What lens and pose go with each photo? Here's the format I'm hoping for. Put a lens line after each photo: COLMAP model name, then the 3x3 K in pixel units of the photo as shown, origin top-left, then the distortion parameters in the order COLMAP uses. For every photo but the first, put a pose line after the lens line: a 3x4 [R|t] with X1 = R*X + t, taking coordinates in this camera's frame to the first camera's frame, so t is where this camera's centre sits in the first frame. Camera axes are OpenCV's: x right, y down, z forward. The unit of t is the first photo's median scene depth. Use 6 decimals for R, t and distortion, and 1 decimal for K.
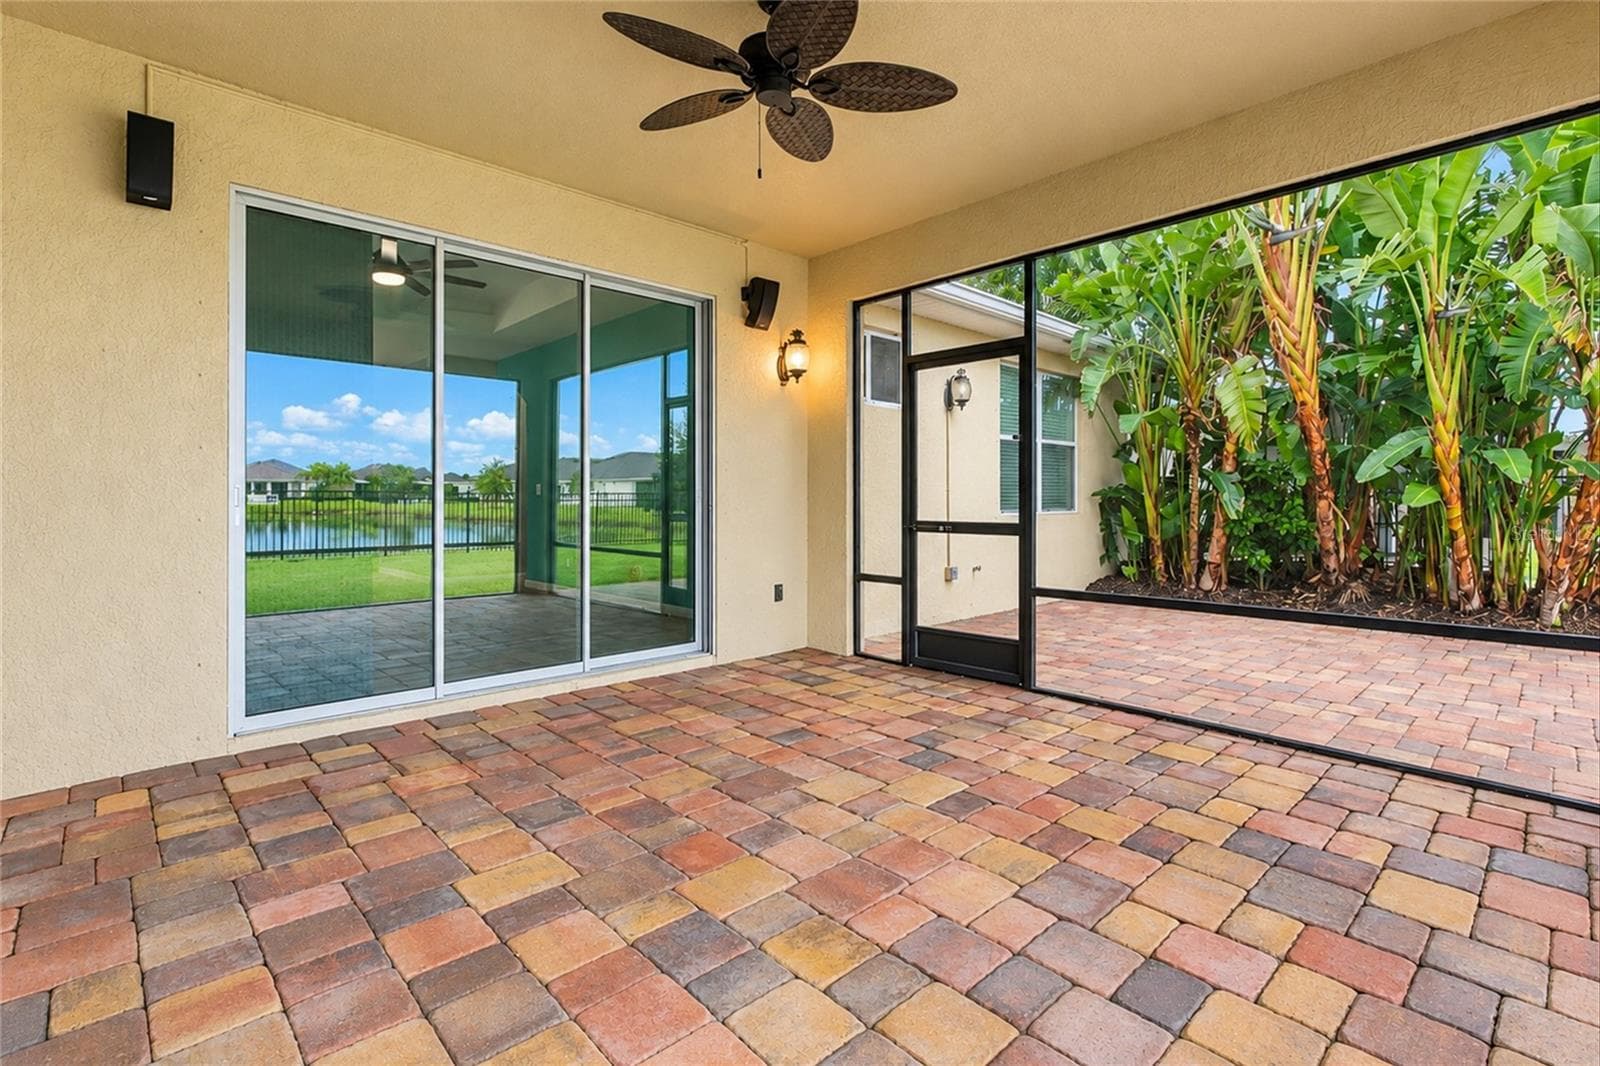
lens RADIAL K [[748.2, 0, 843.1], [0, 748.2, 500.4], [0, 0, 1]] dist [0.001742, 0.000268]
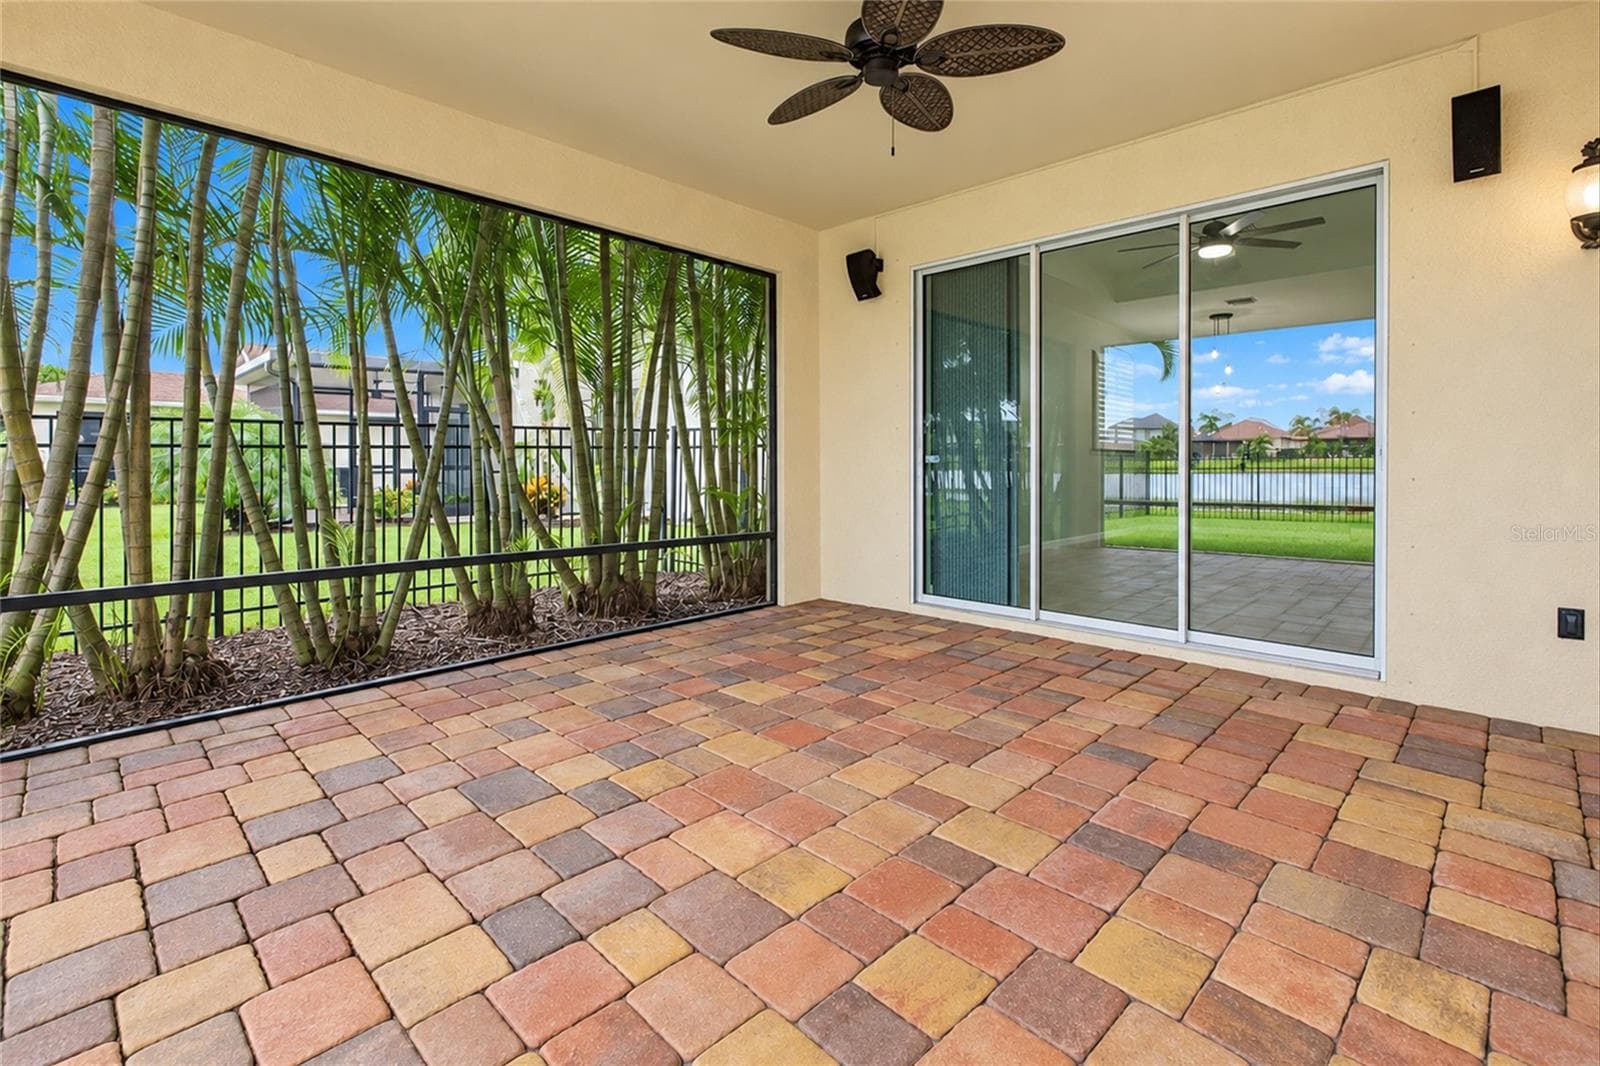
lens RADIAL K [[725.4, 0, 806.7], [0, 725.4, 460.3], [0, 0, 1]] dist [-0.000414, -0.000120]
pose [[0.035907, -0.001950, -0.999353, 0.774635], [0.000006, 0.999998, -0.001951, 0.004342], [0.999355, 0.000064, 0.035907, 0.728154]]
